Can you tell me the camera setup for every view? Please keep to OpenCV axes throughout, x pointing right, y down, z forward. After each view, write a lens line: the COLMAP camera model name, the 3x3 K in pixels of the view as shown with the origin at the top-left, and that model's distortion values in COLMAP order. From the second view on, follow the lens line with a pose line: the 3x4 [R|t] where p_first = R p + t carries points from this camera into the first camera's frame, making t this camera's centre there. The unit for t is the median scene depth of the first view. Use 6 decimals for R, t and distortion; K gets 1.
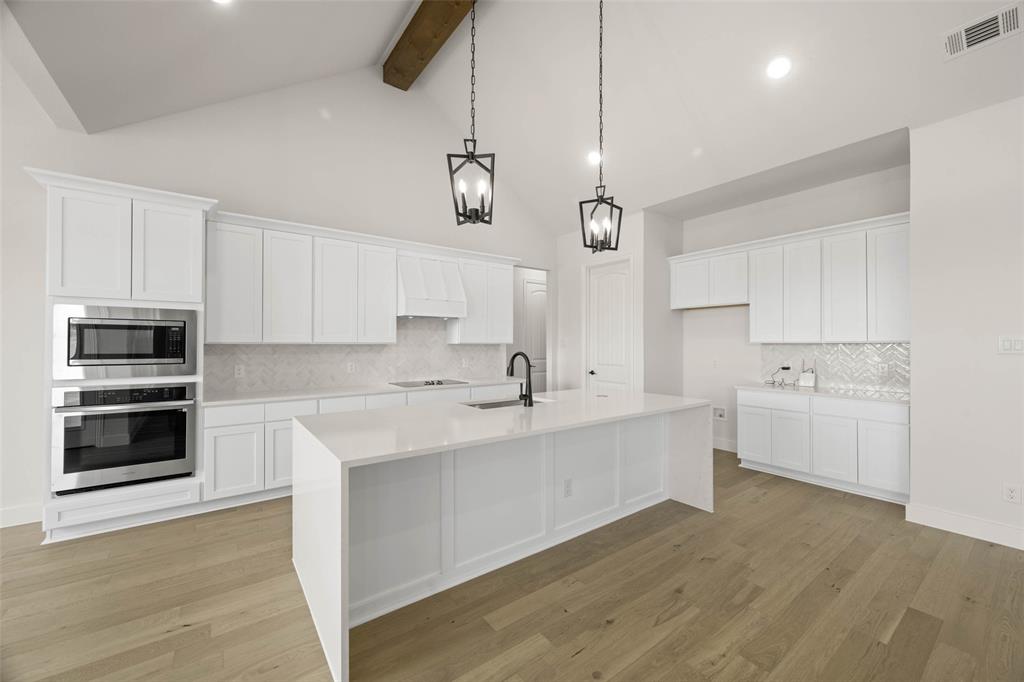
lens RADIAL K [[399.2, 0, 515.3], [0, 399.2, 341.8], [0, 0, 1]] dist [0.001003, 0.000506]
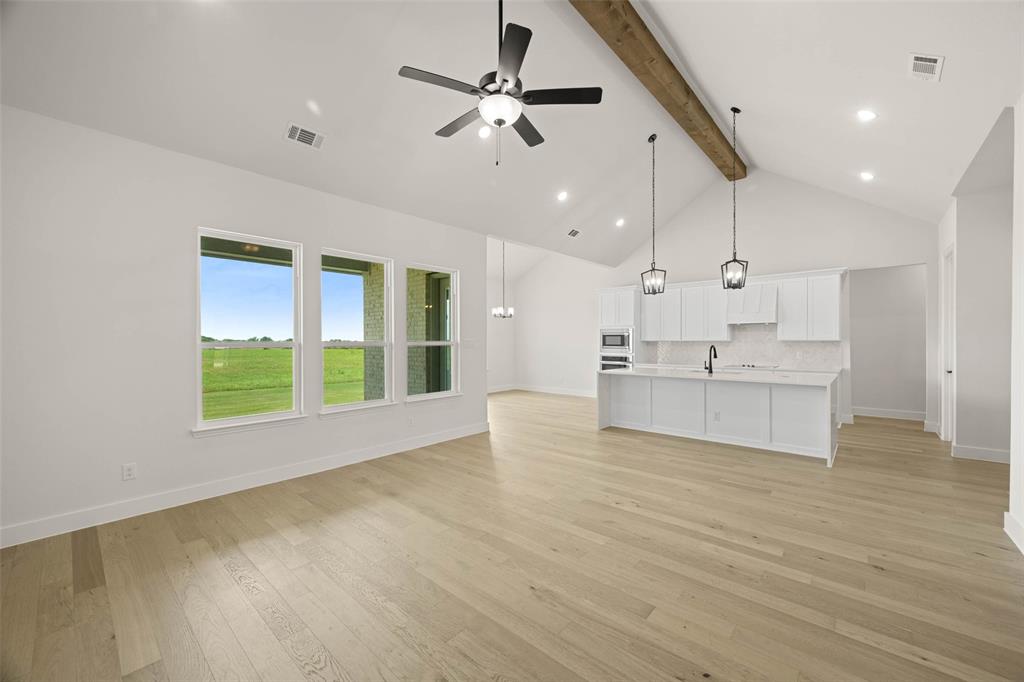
lens RADIAL K [[399.2, 0, 515.3], [0, 399.2, 341.8], [0, 0, 1]] dist [0.001003, 0.000506]
pose [[0.202016, 0.001625, -0.979381, 1.754460], [0.008573, 0.999957, 0.003427, -0.006789], [0.979345, -0.009089, 0.201993, -0.318966]]
